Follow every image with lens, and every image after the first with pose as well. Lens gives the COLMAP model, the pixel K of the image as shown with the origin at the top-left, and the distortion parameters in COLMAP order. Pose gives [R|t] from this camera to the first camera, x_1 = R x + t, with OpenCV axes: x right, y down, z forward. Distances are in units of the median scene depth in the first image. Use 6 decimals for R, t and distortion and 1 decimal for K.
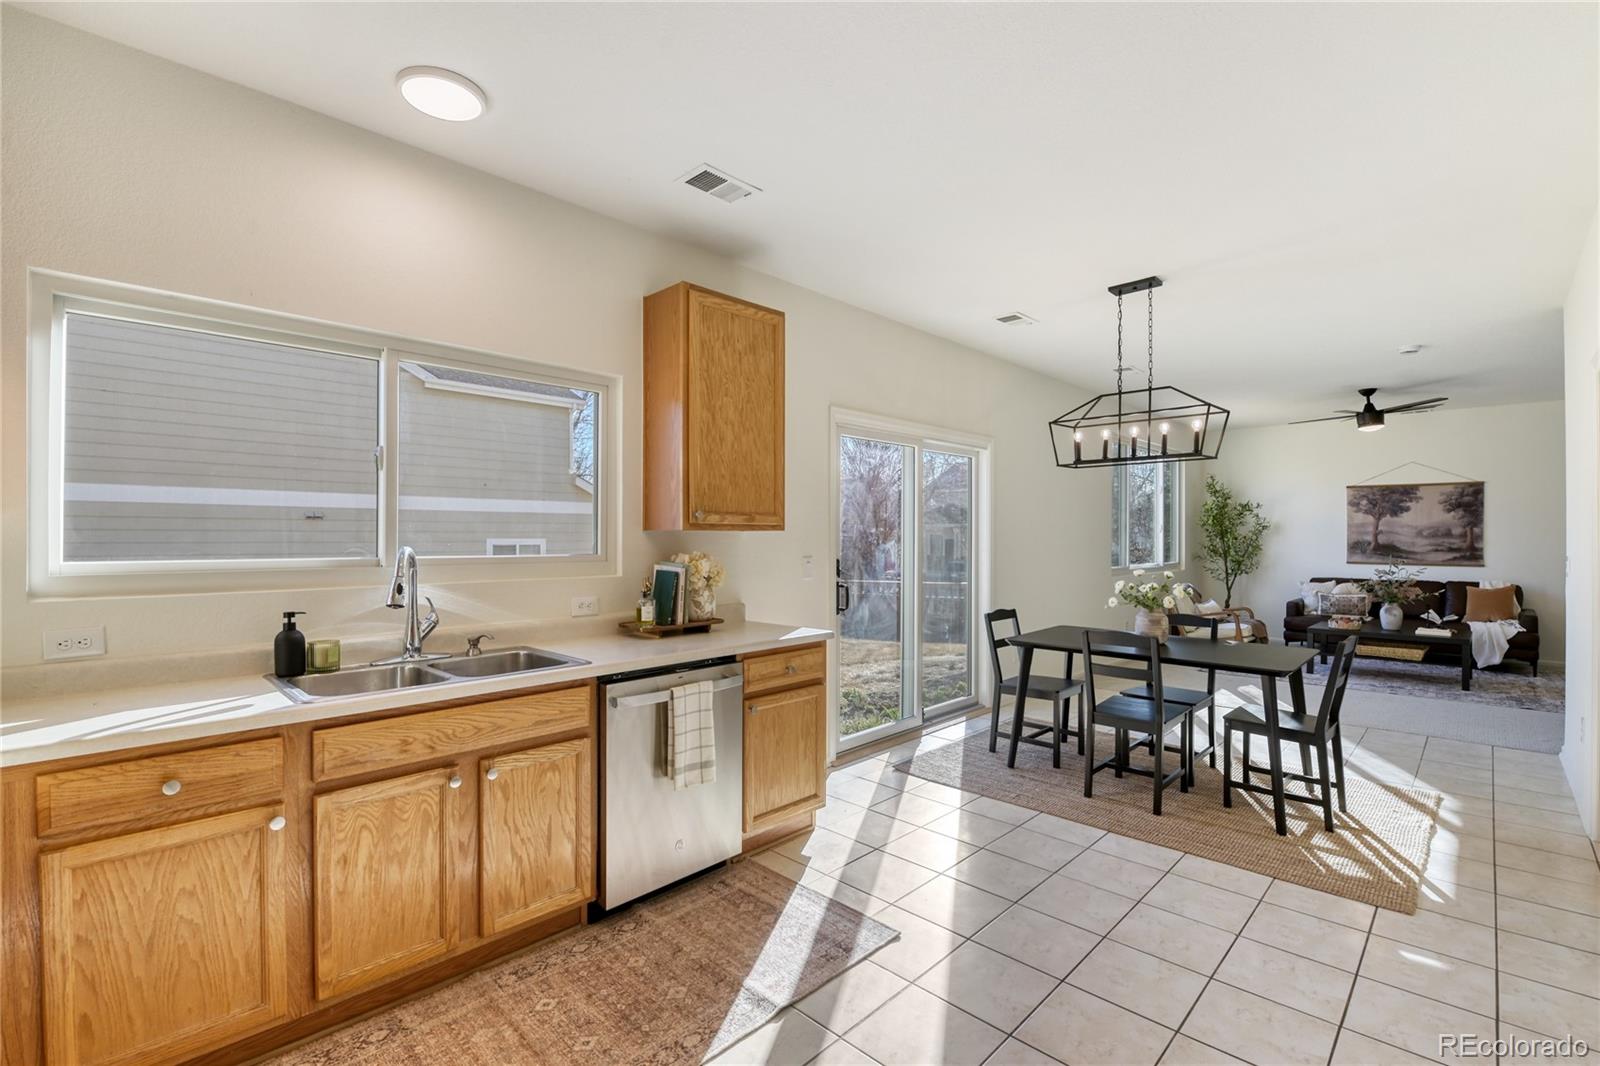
lens RADIAL K [[716.9, 0, 809.1], [0, 716.9, 537.8], [0, 0, 1]] dist [-0.000411, -0.003361]
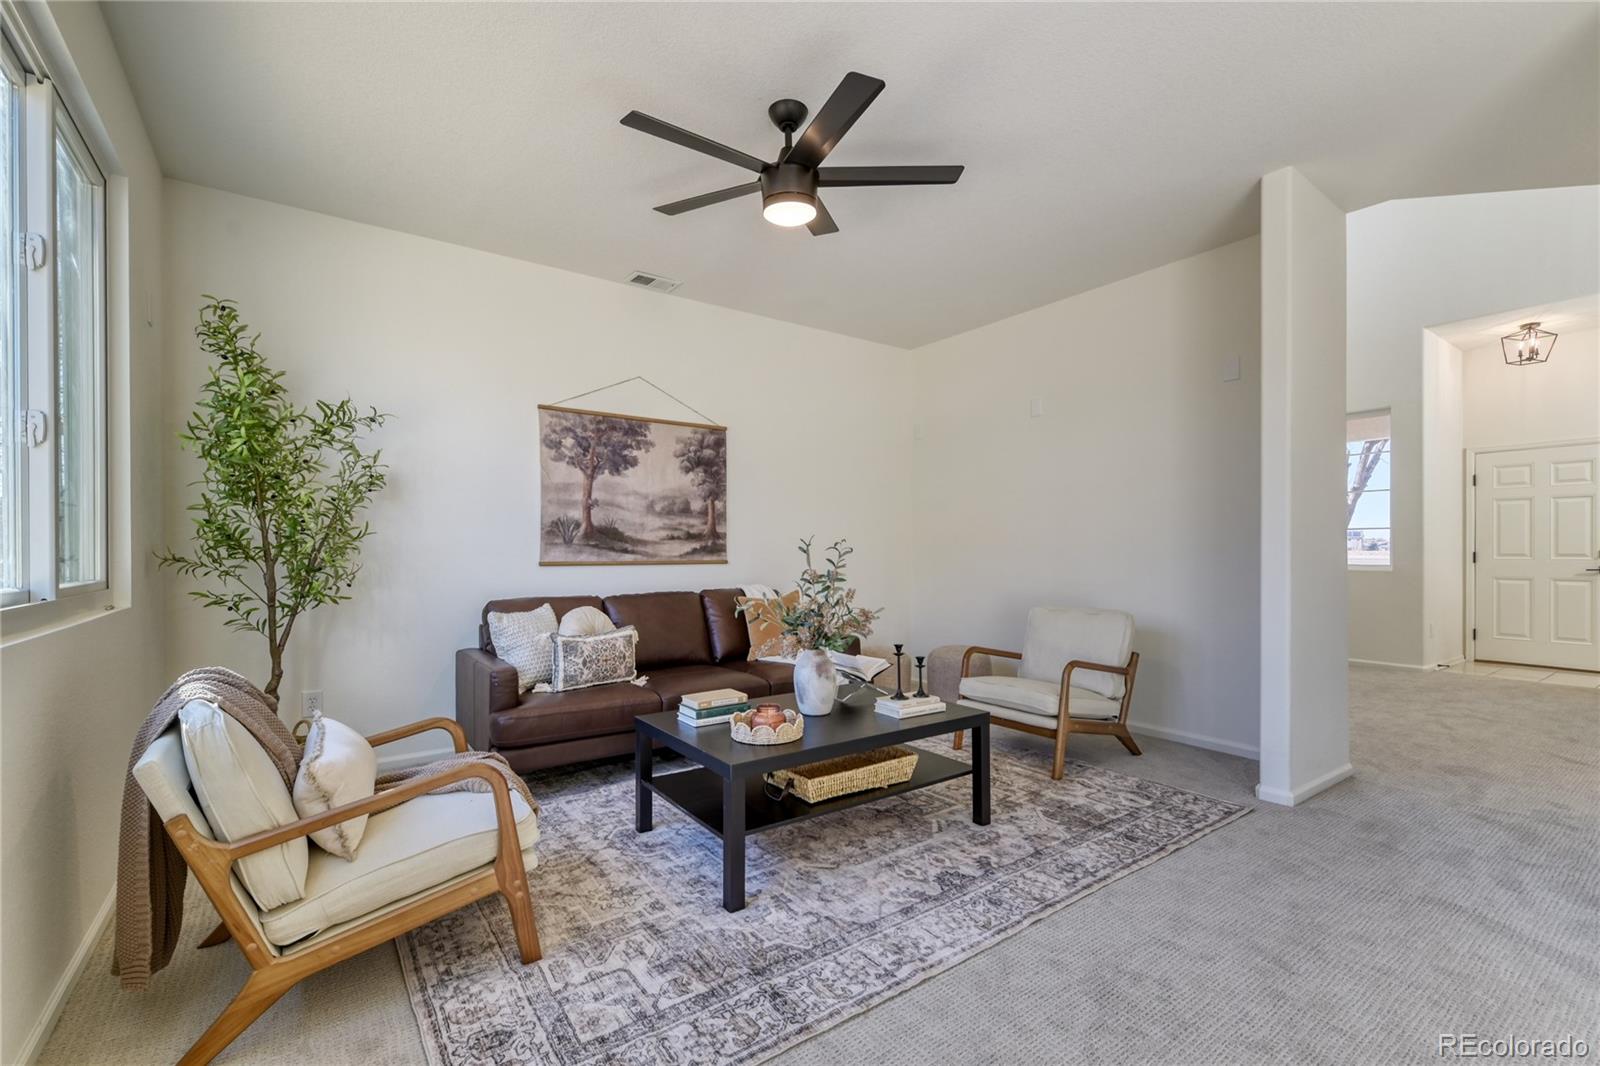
lens RADIAL K [[697.3, 0, 807.1], [0, 697.3, 544.7], [0, 0, 1]] dist [-0.001711, -0.005004]
pose [[0.198387, 0.000755, 0.980123, 0.345966], [-0.000500, 1.000000, -0.000669, 0.022848], [-0.980124, -0.000357, 0.198388, 0.769198]]
